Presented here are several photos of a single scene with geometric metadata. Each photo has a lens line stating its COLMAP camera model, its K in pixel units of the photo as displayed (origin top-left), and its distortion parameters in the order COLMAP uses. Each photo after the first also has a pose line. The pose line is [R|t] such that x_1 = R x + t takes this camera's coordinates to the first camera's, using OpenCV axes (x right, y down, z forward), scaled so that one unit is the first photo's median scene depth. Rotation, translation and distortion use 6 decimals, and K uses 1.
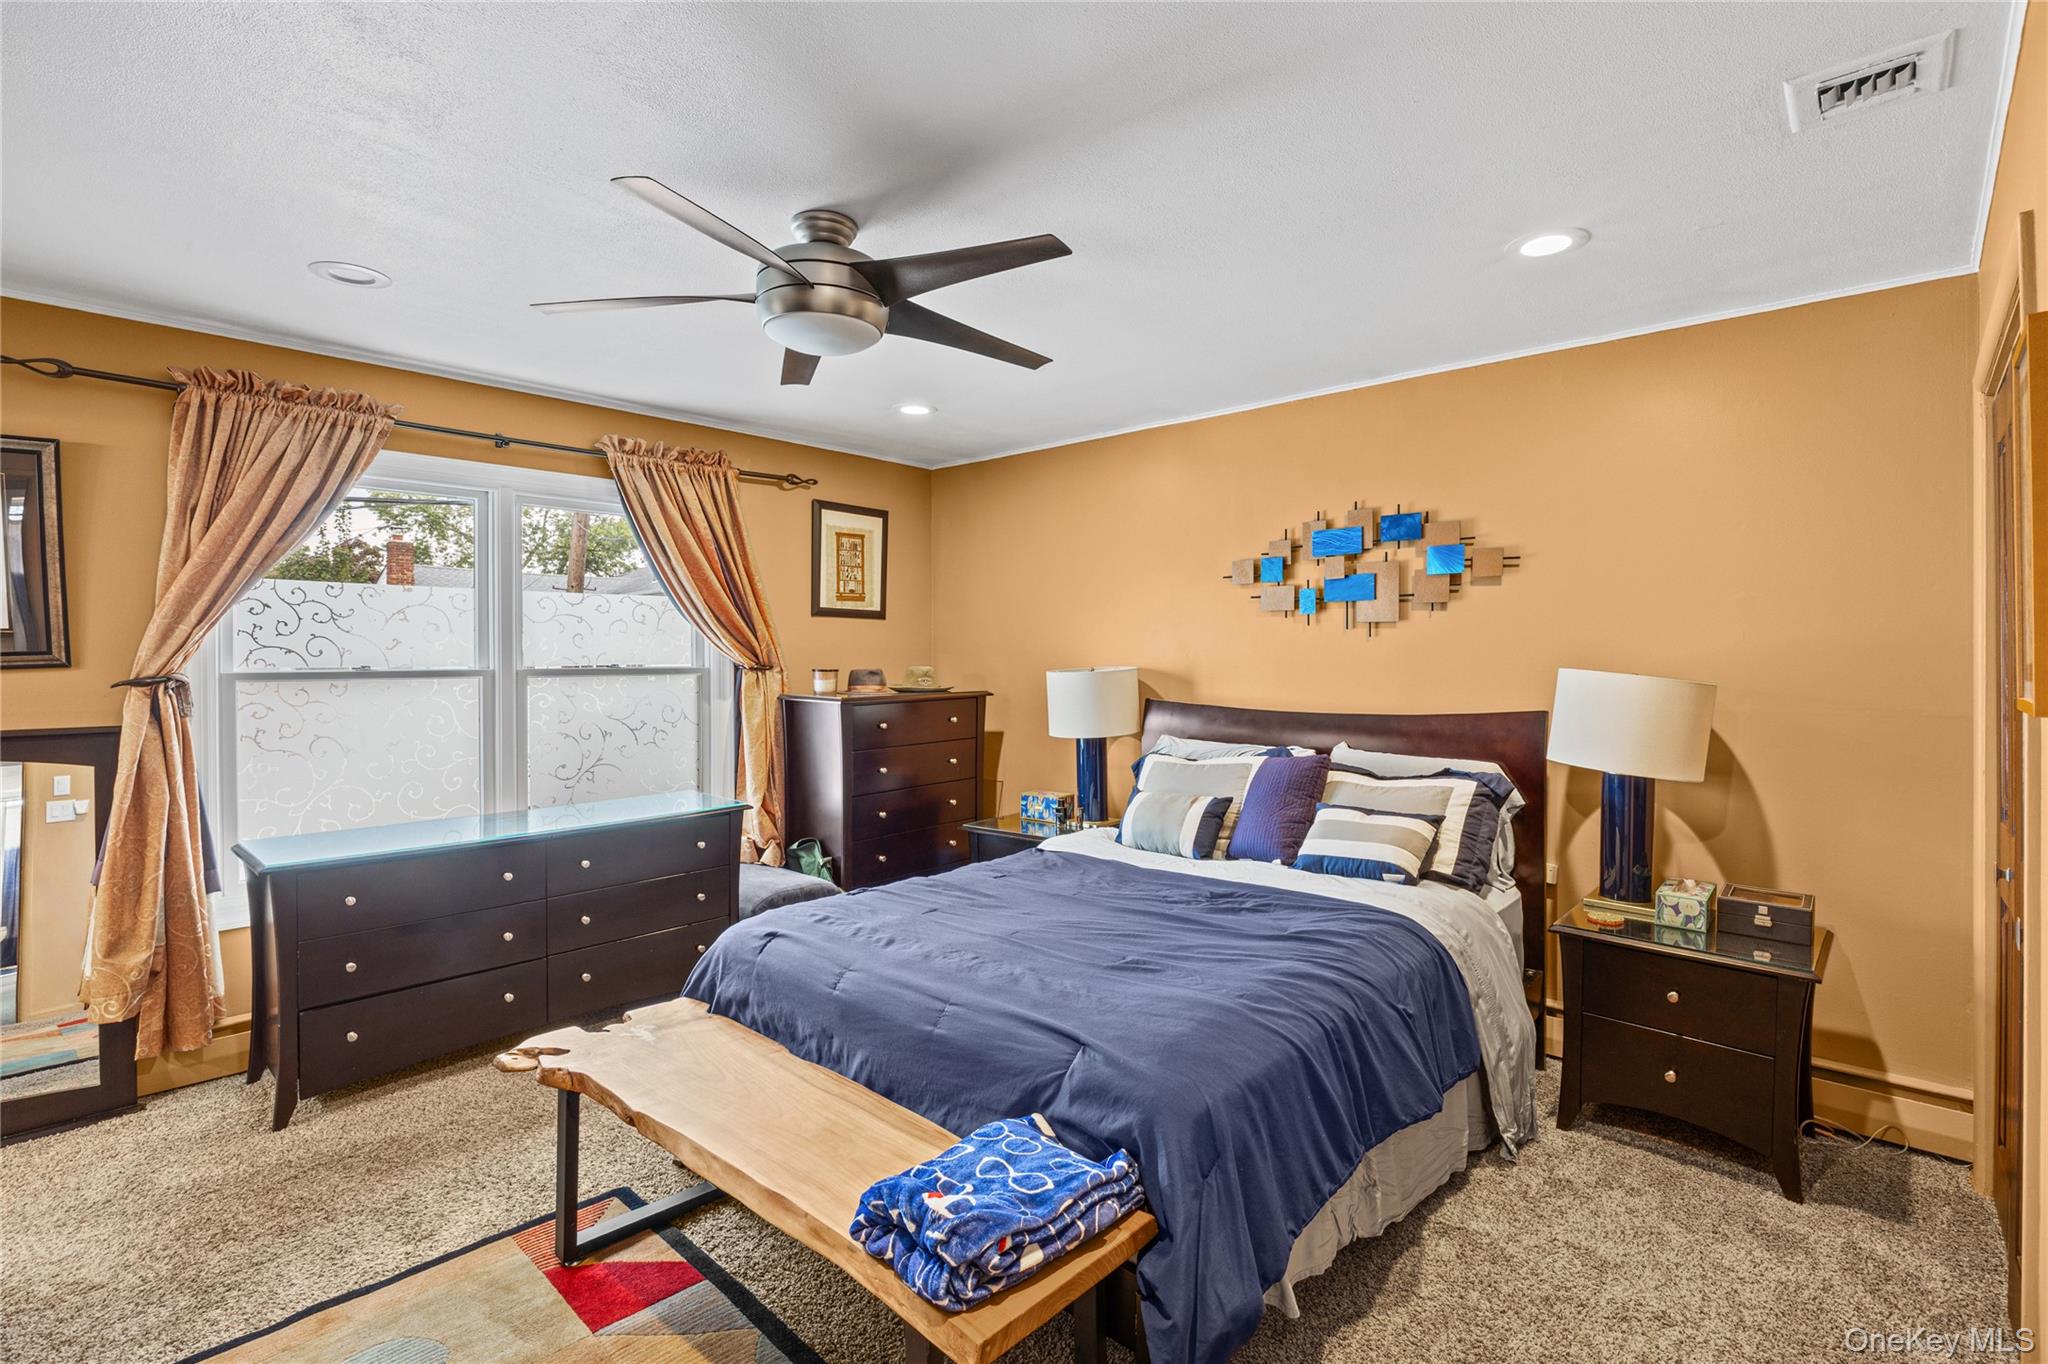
lens RADIAL K [[956.3, 0, 1026.8], [0, 956.3, 676.4], [0, 0, 1]] dist [-0.005522, 0.000365]
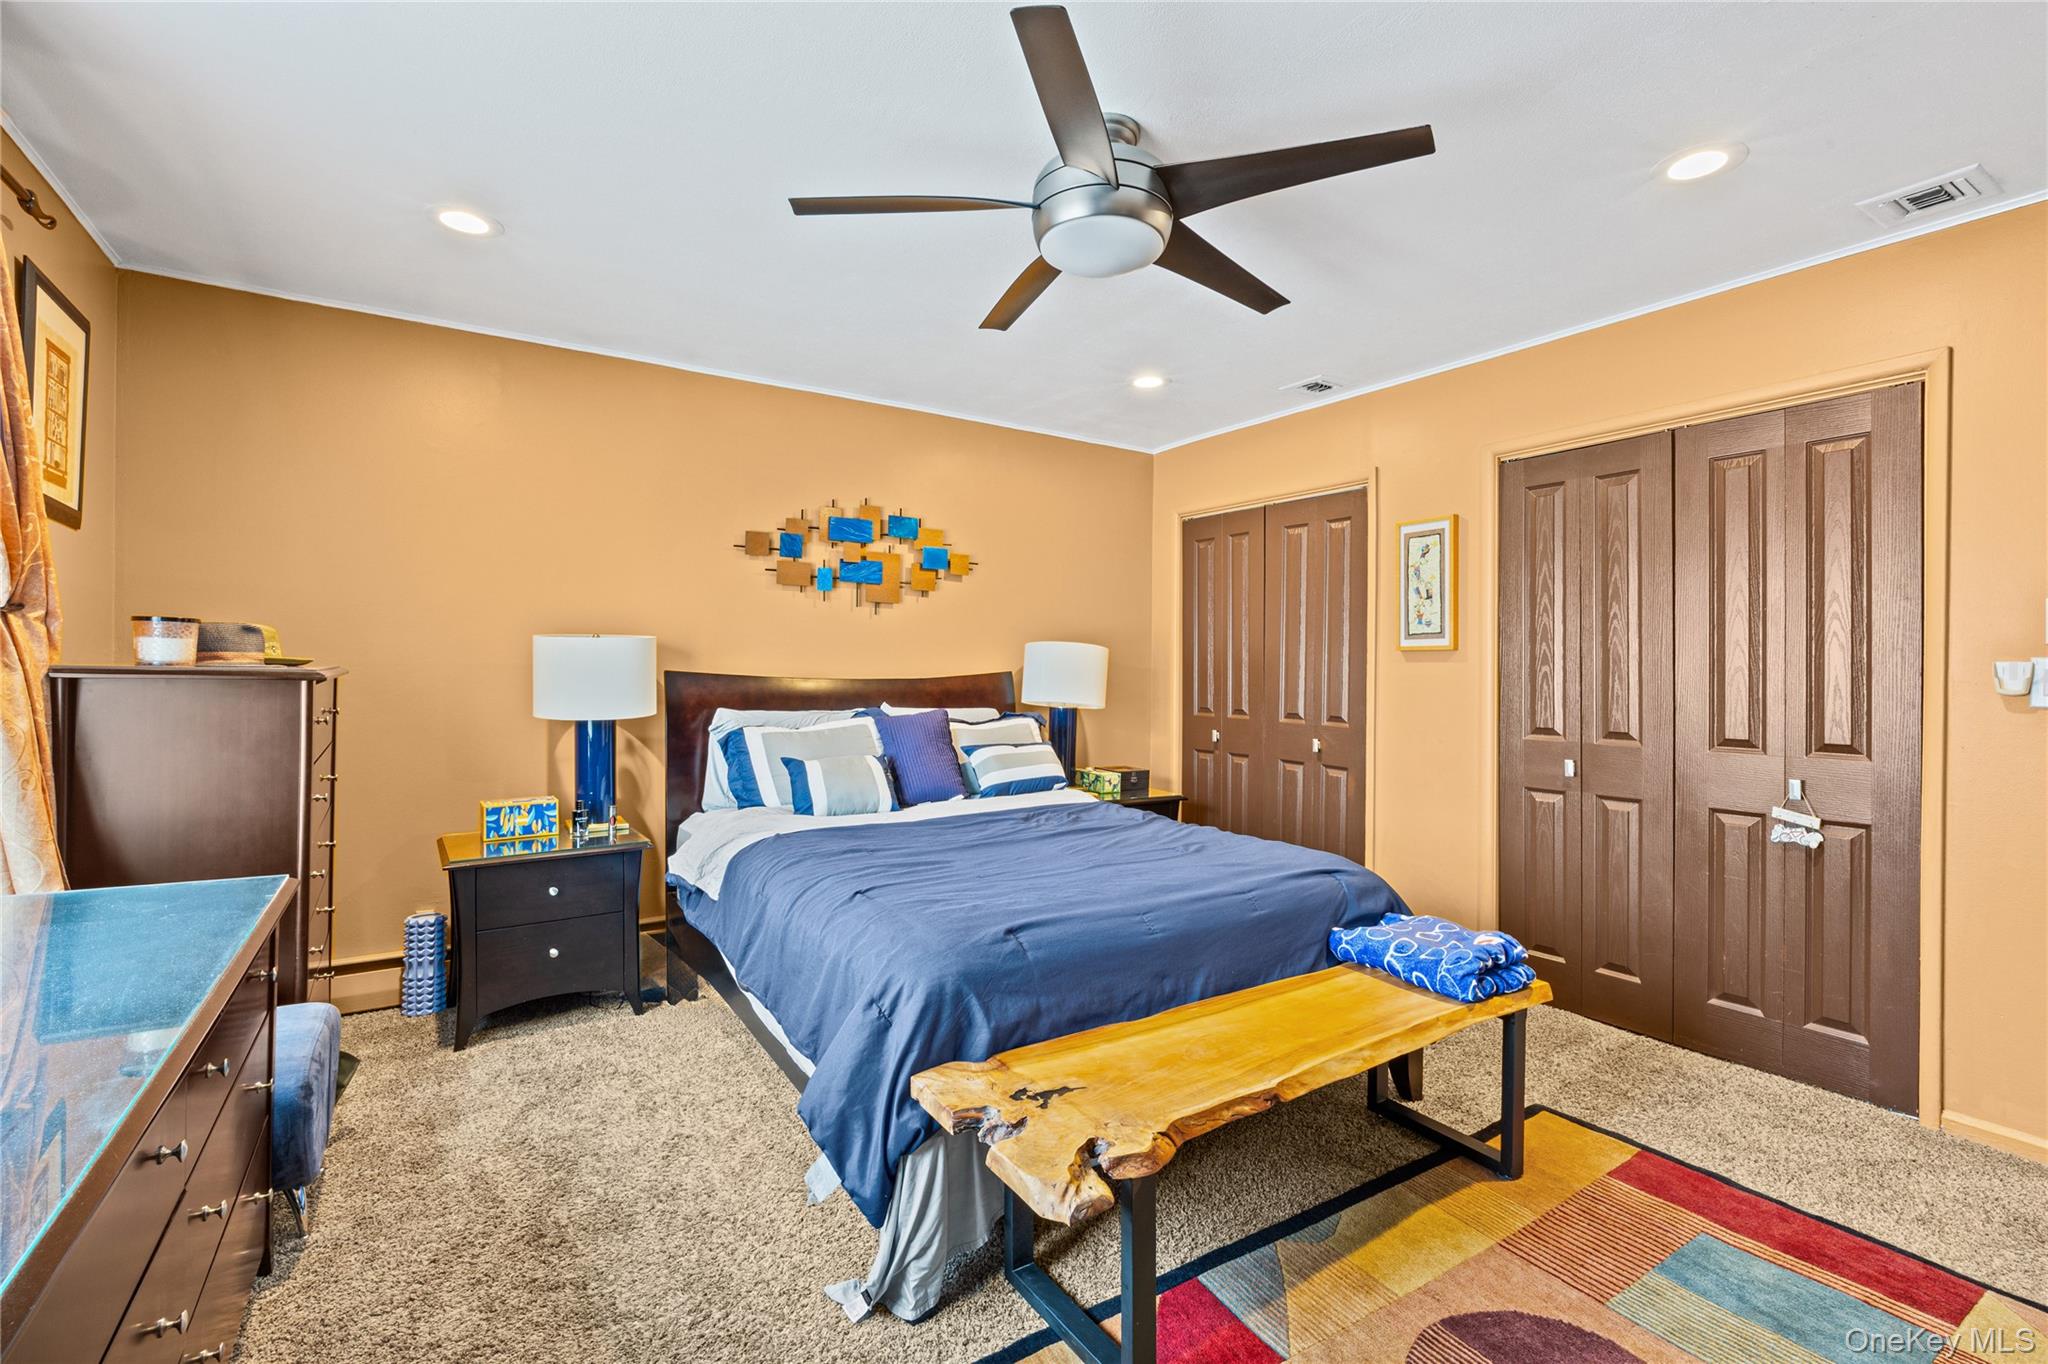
lens RADIAL K [[913.1, 0, 1029.2], [0, 913.1, 667.7], [0, 0, 1]] dist [-0.018023, -0.000232]
pose [[0.234603, 0.004511, 0.972081, -0.718645], [0.012628, 0.999891, -0.007687, 0.036735], [-0.972009, 0.014079, 0.234520, 0.564566]]
